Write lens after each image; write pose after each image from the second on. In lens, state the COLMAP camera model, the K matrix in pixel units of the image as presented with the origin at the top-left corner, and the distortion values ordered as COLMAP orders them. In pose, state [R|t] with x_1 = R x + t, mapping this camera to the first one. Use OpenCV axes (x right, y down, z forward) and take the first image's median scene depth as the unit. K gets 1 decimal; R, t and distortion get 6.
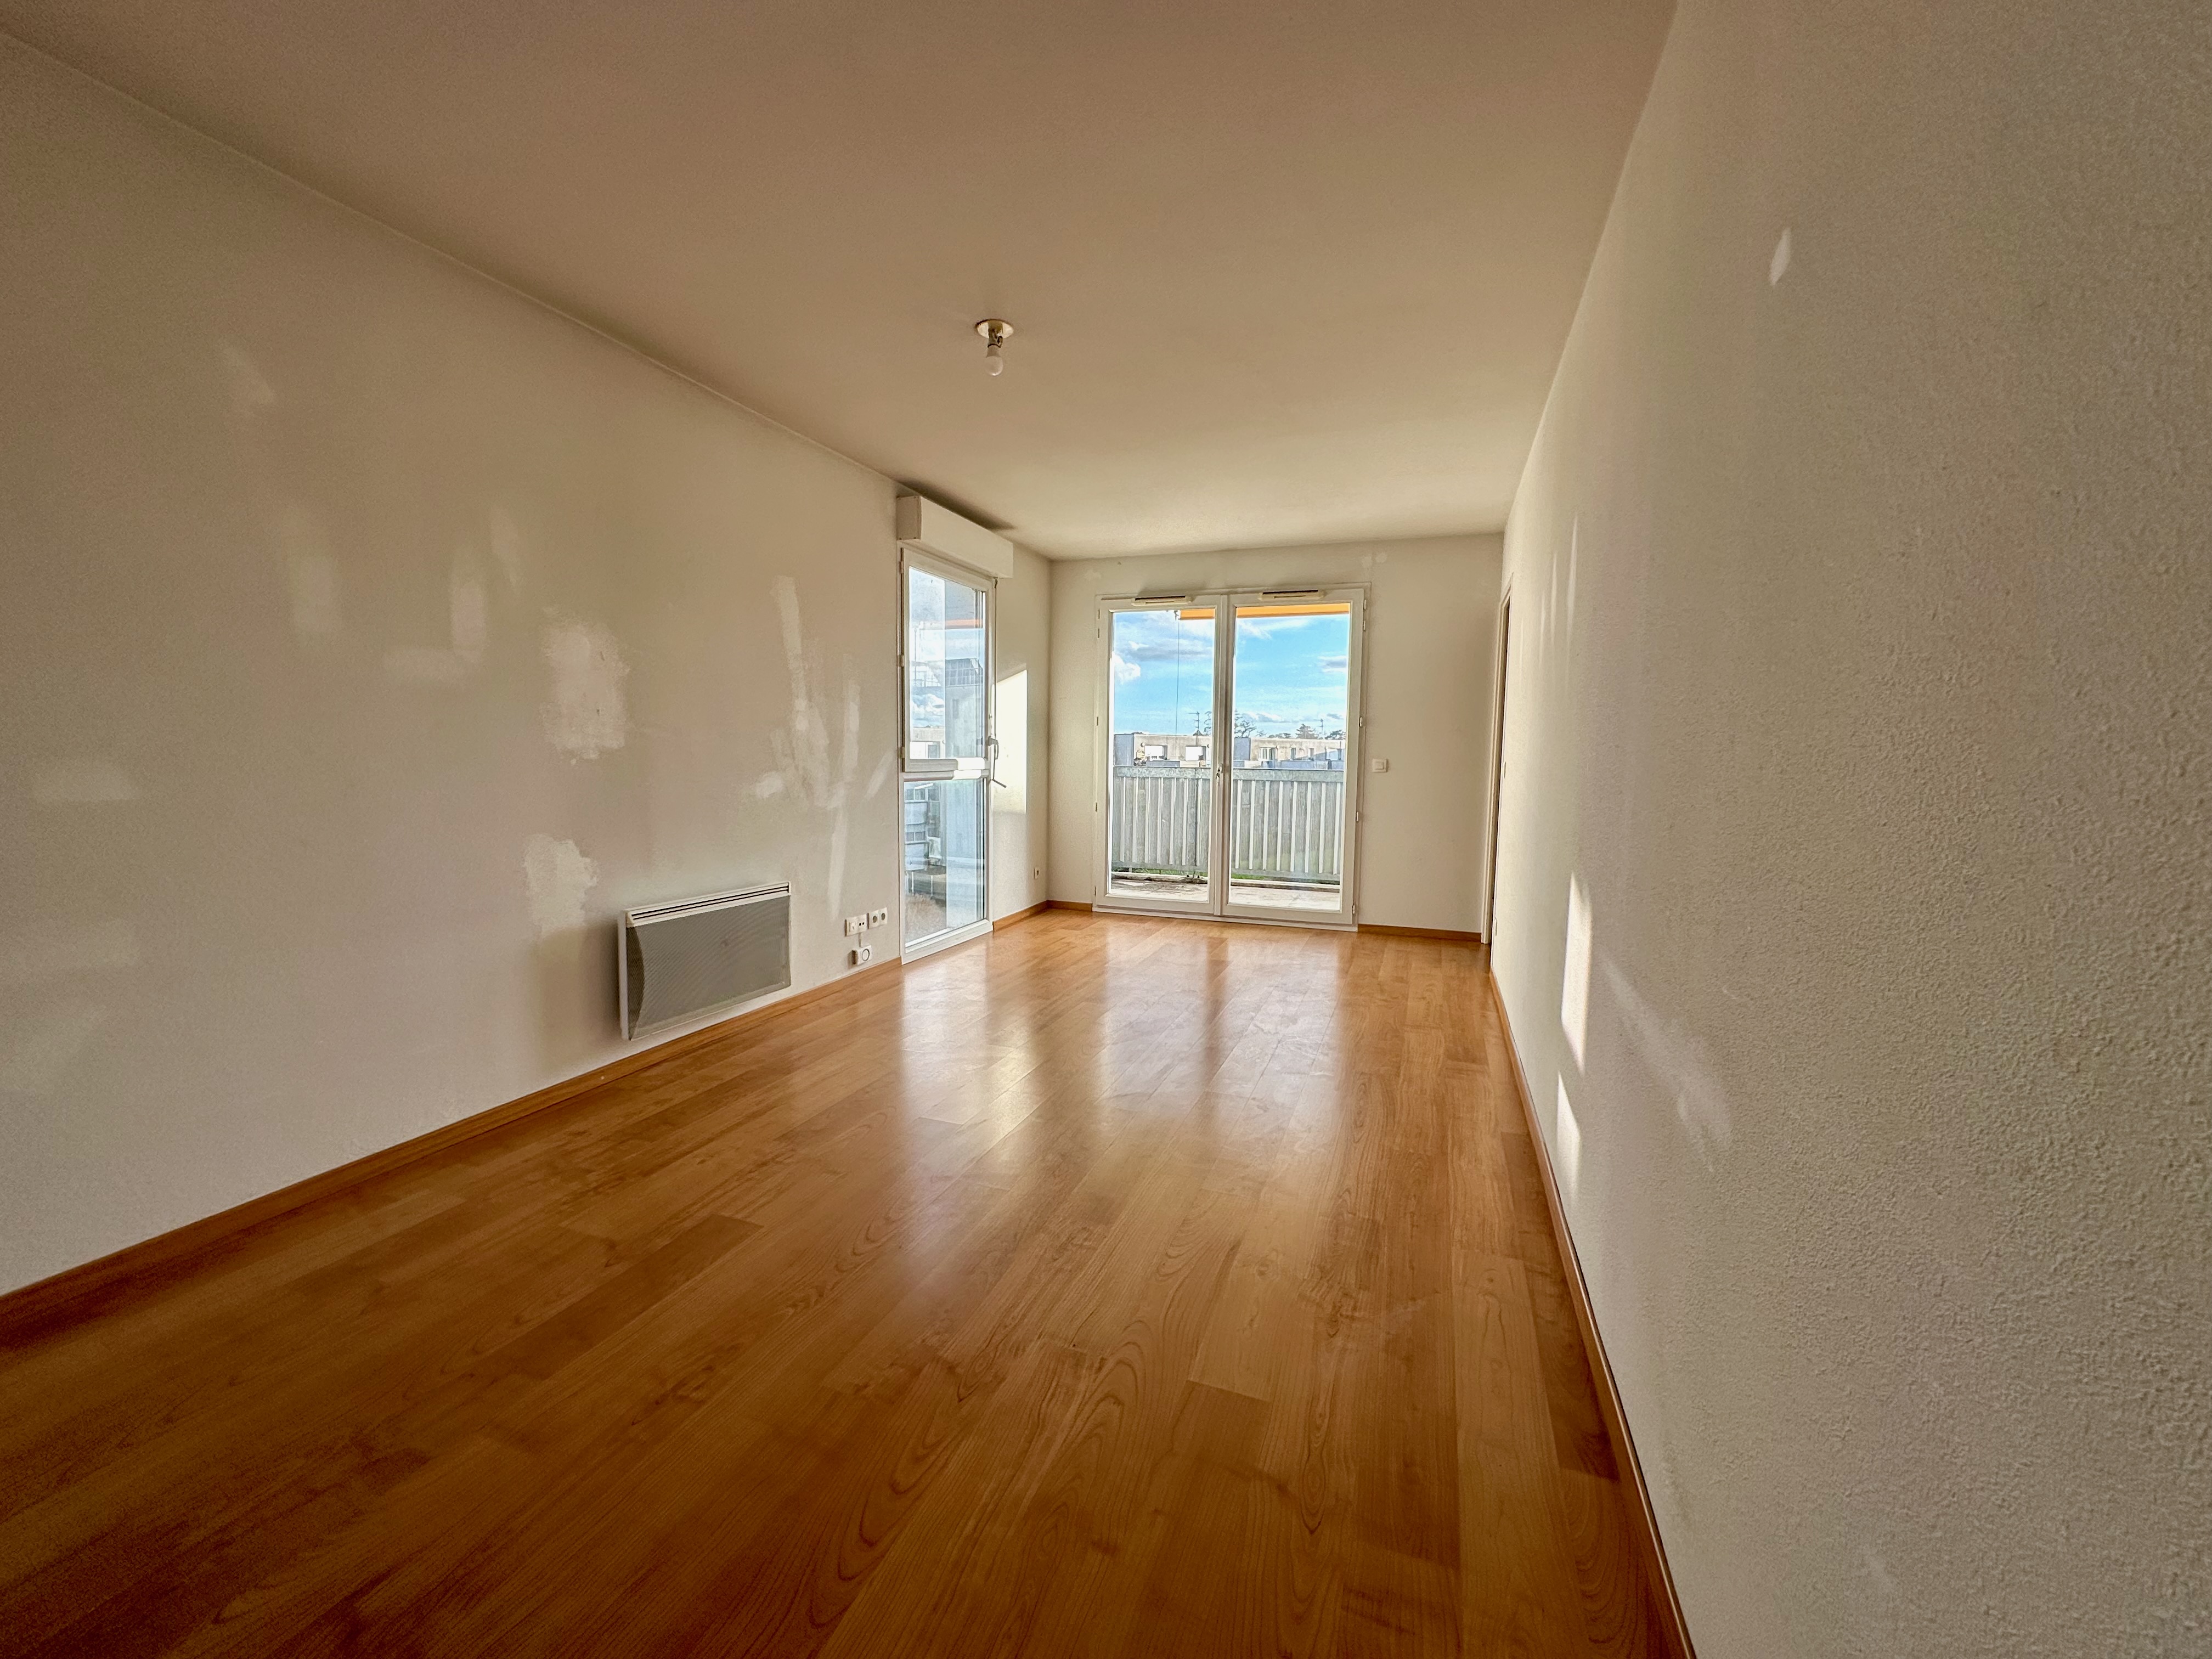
lens RADIAL K [[881.3, 0, 1107.7], [0, 881.3, 827.3], [0, 0, 1]] dist [-0.001486, -0.000175]
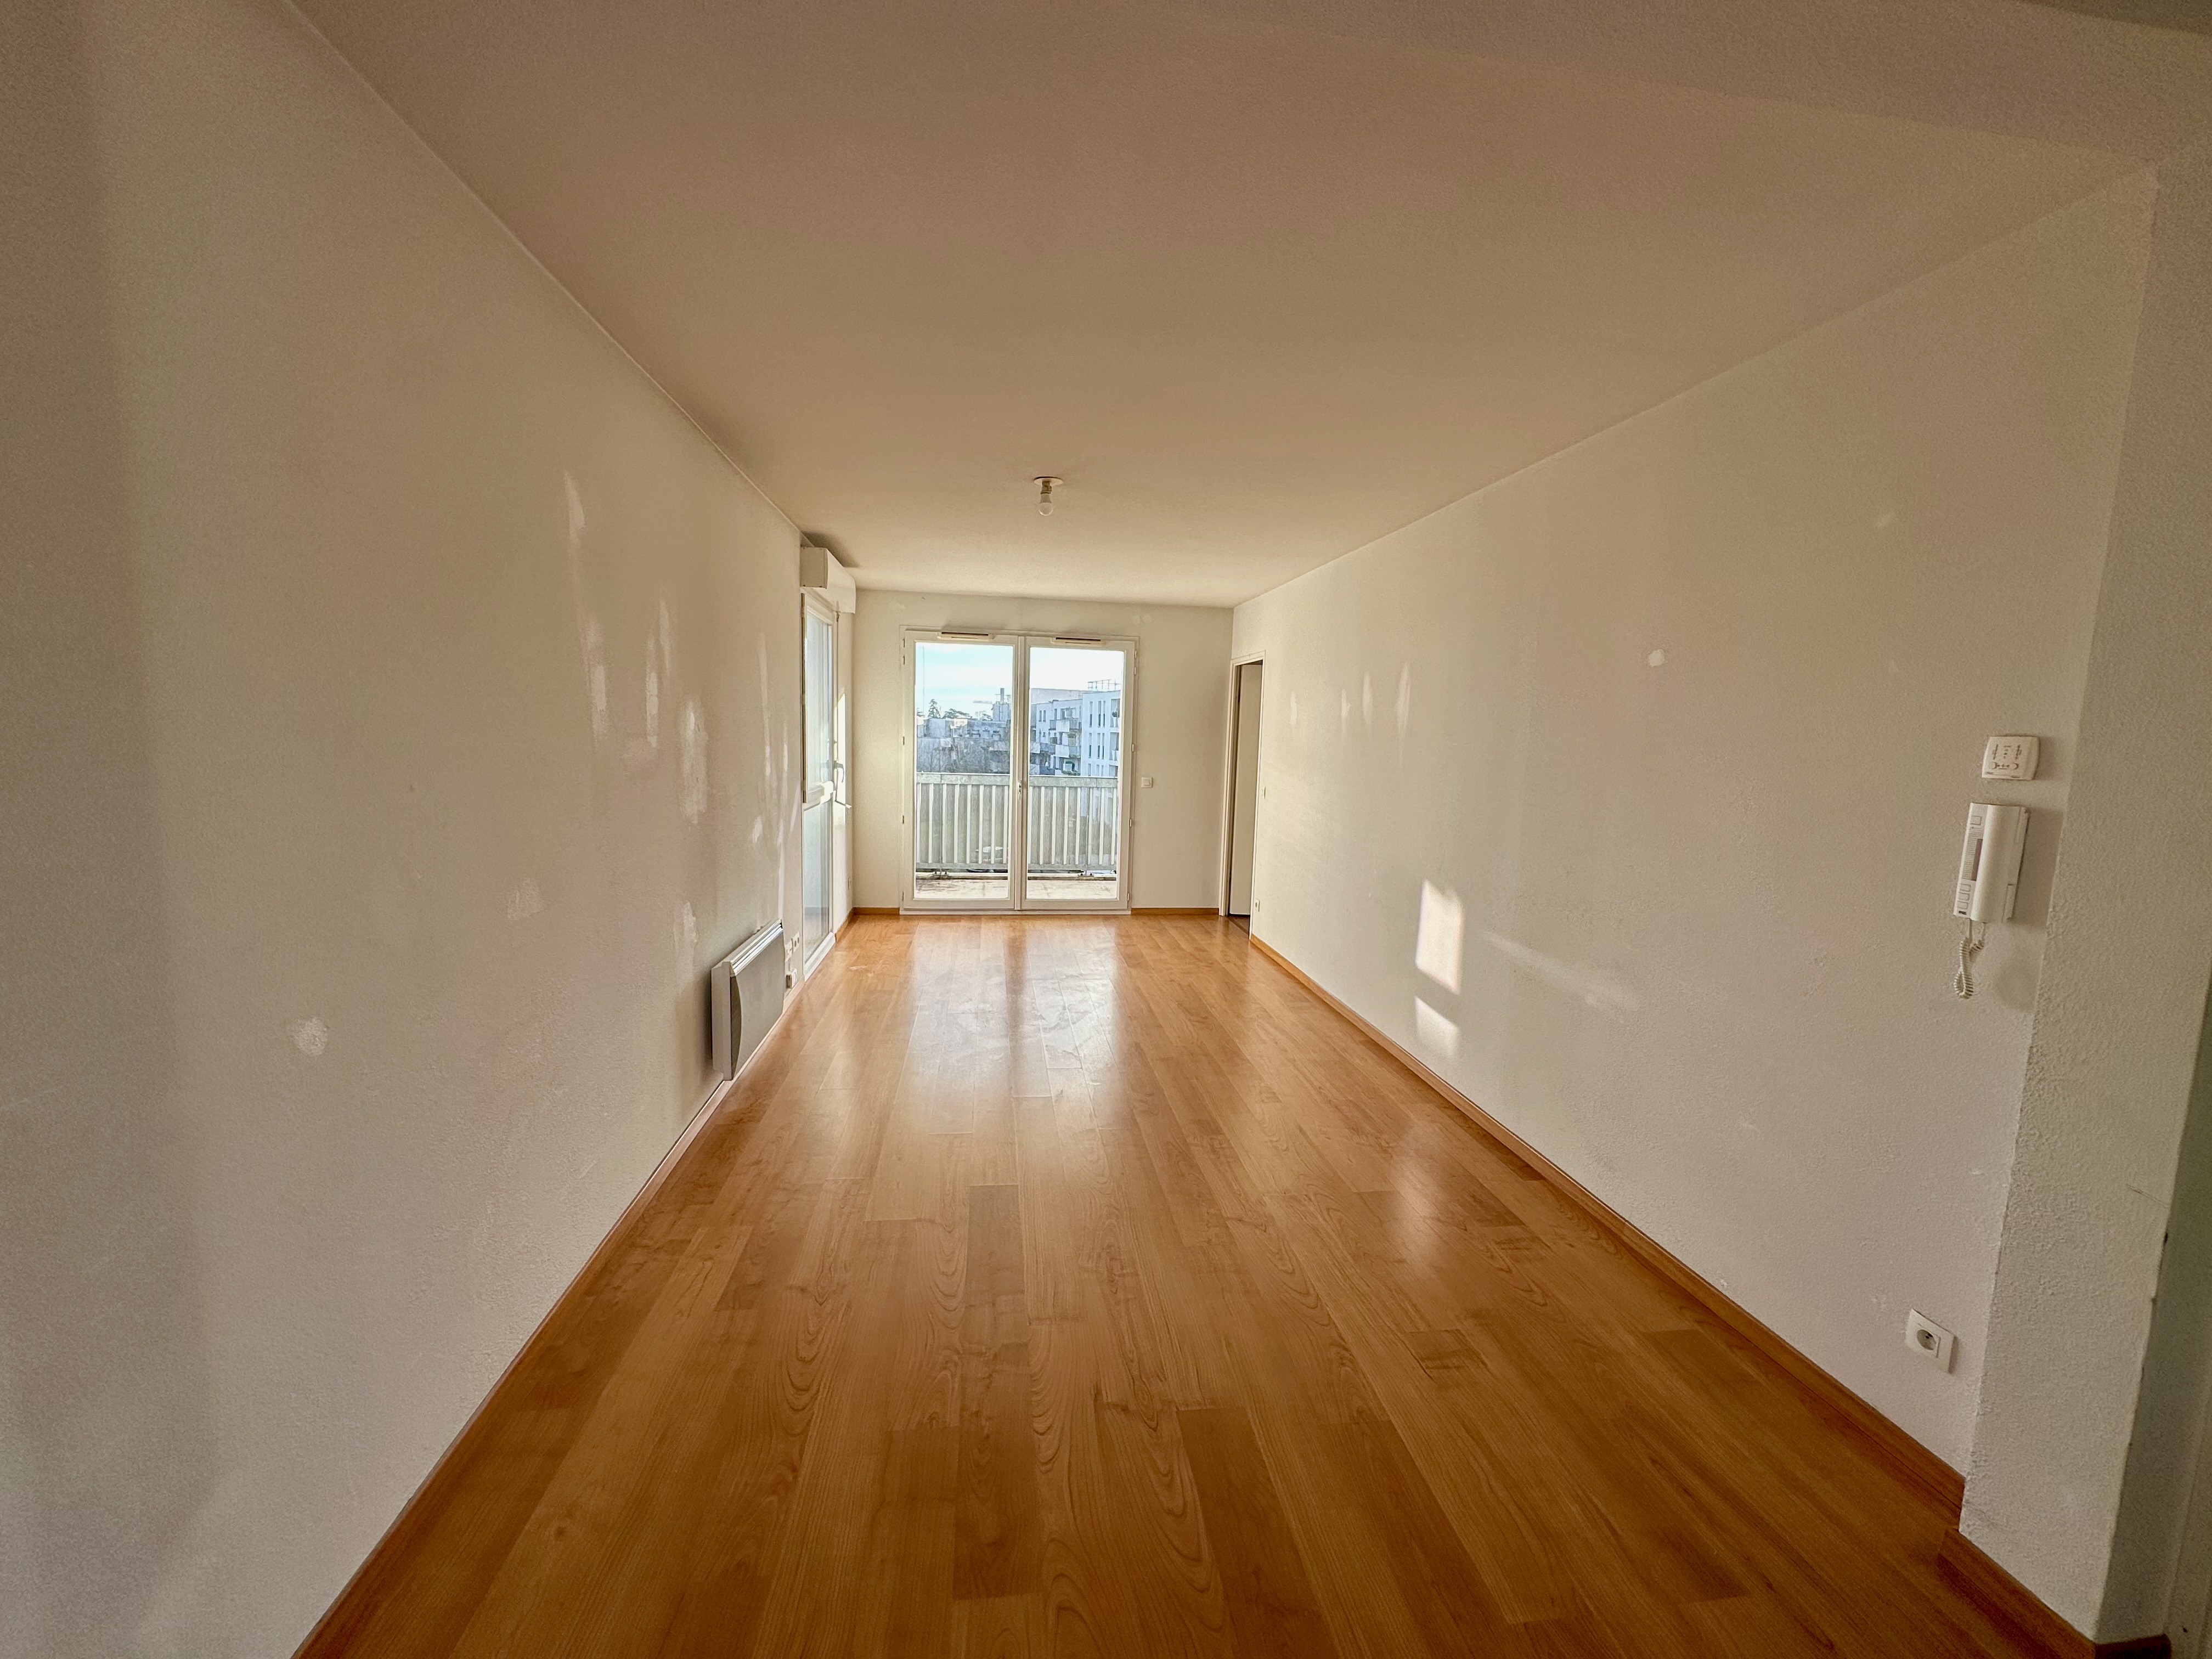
lens RADIAL K [[881.3, 0, 1102.6], [0, 881.3, 826.5], [0, 0, 1]] dist [-0.001486, -0.000175]
pose [[0.886270, -0.037084, 0.461682, -0.331189], [0.023130, 0.999089, 0.035851, -0.052847], [-0.462591, -0.021095, 0.886321, -0.092315]]
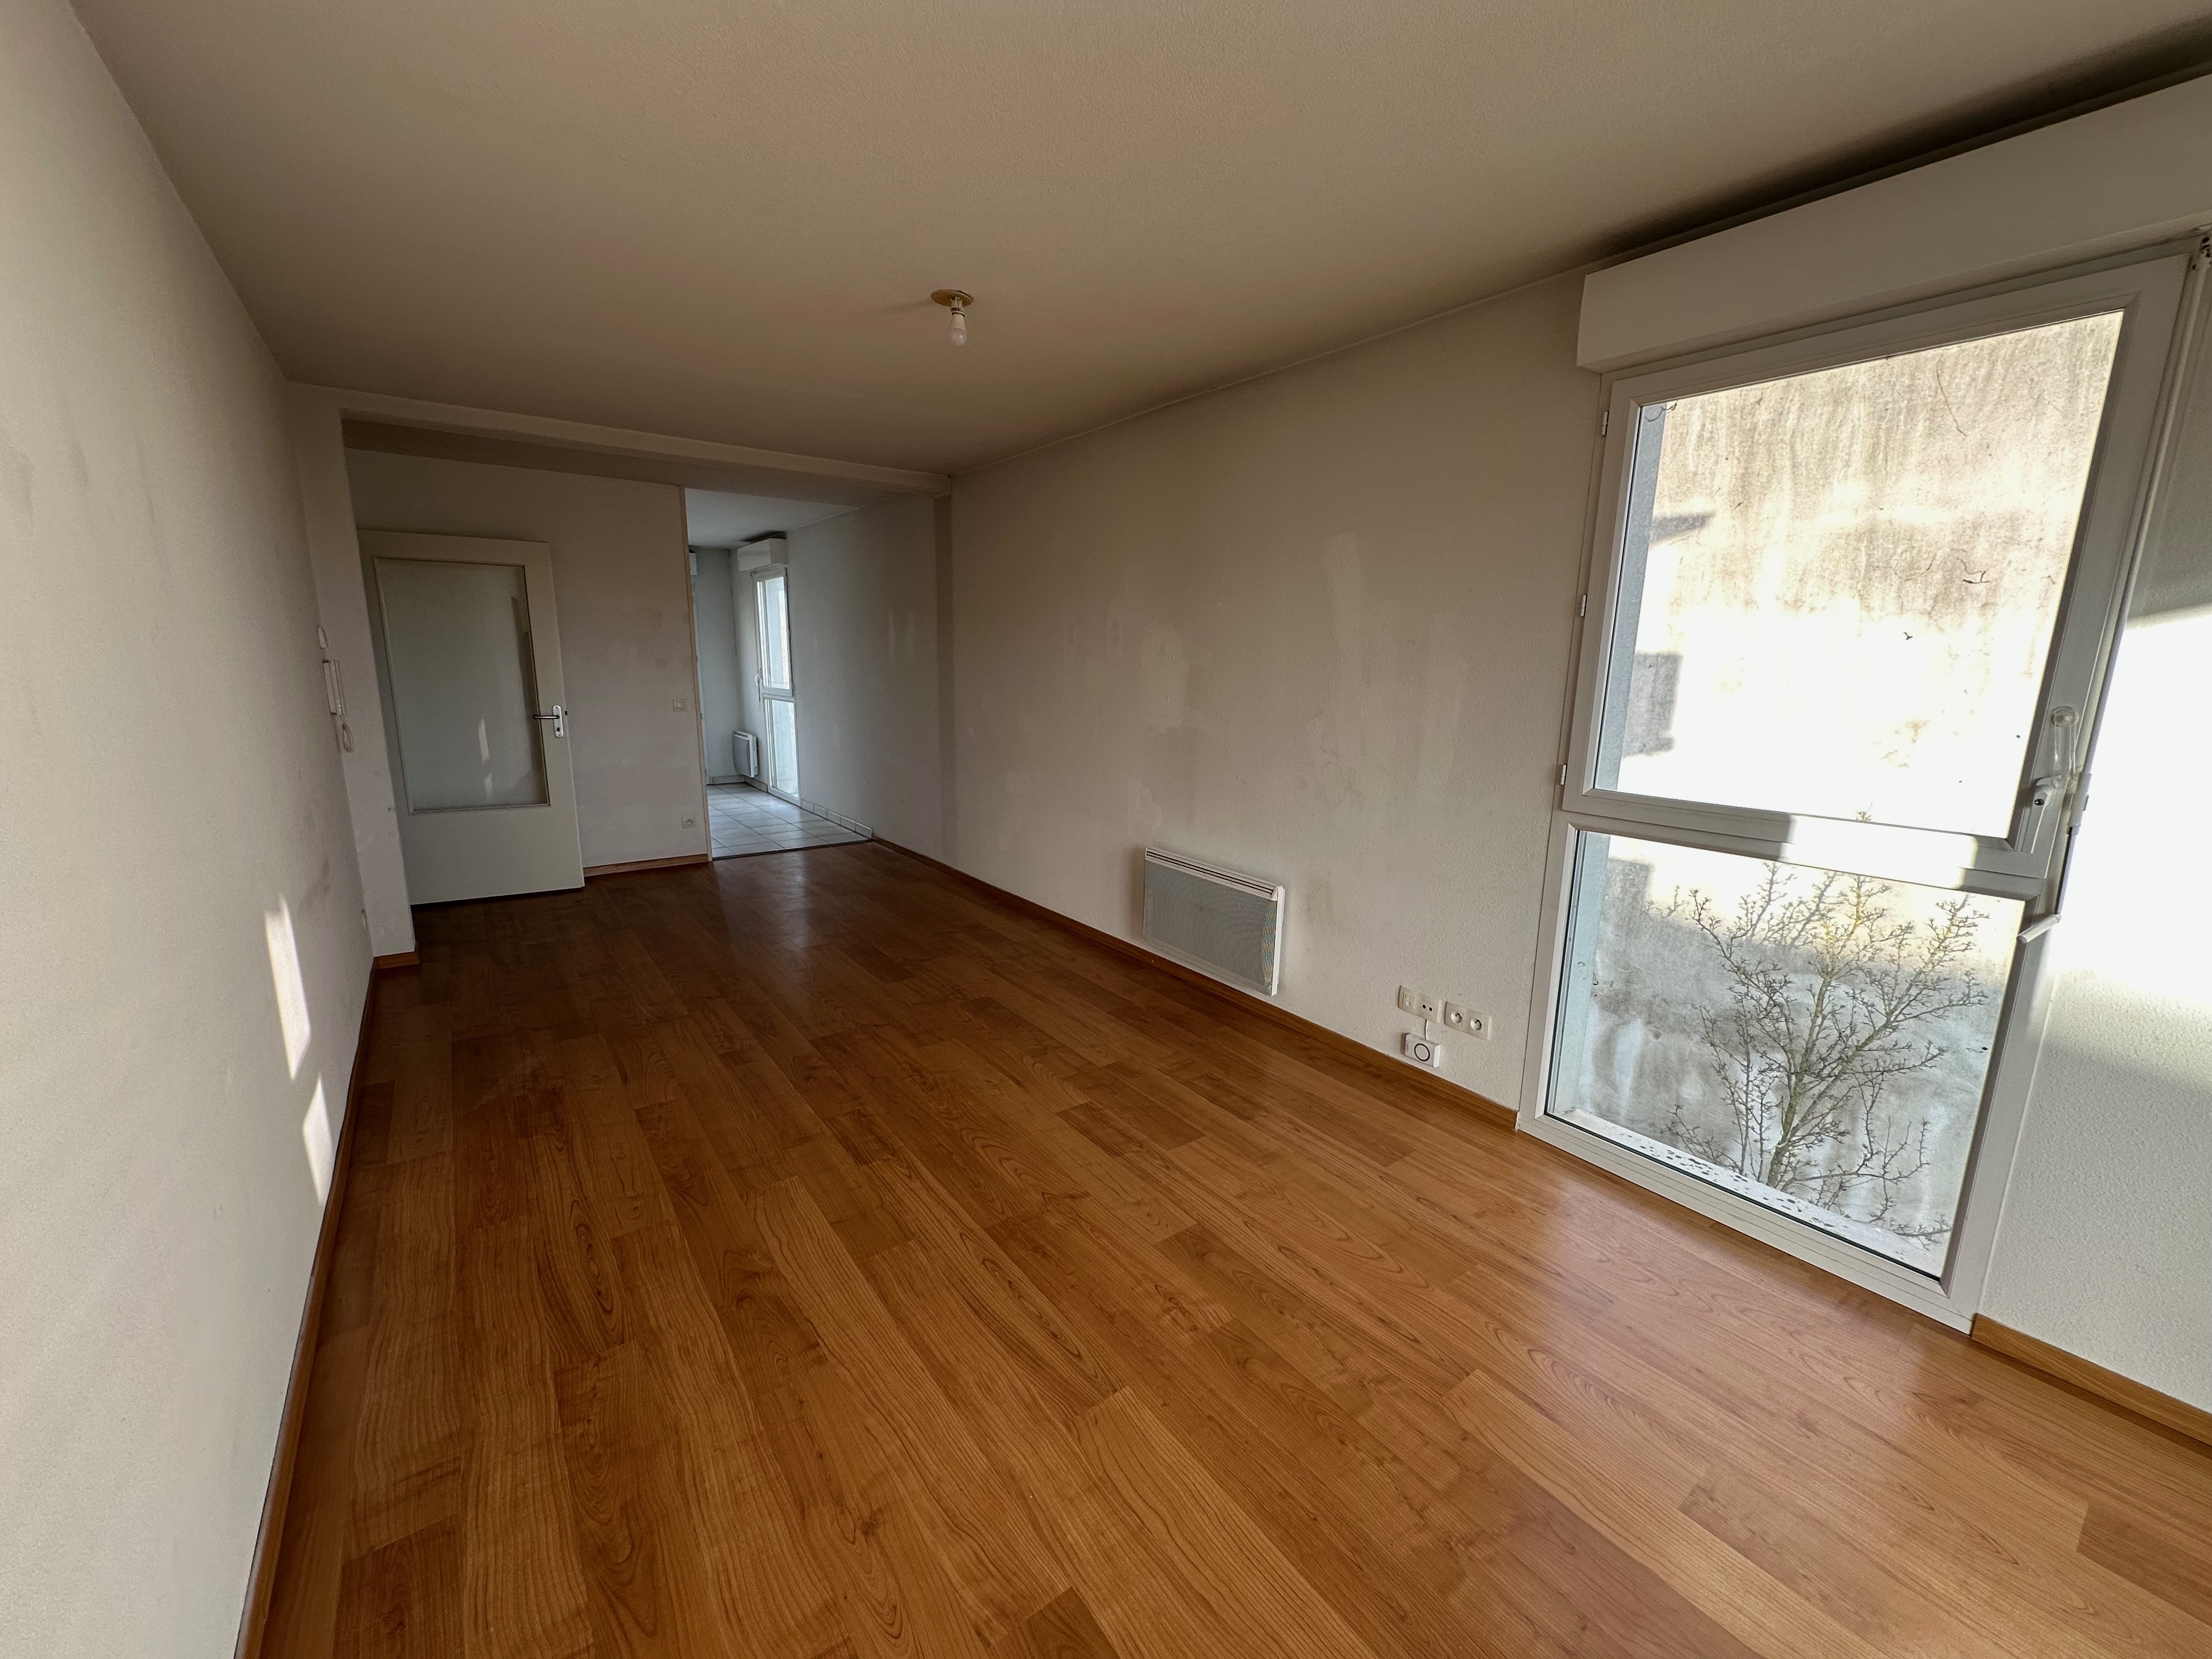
lens RADIAL K [[881.3, 0, 1109.5], [0, 881.3, 828.8], [0, 0, 1]] dist [-0.001486, -0.000175]
pose [[-0.545305, 0.142716, -0.825999, 0.312246], [-0.094985, 0.968532, 0.230049, -0.124051], [0.832839, 0.203904, -0.514590, 0.855291]]
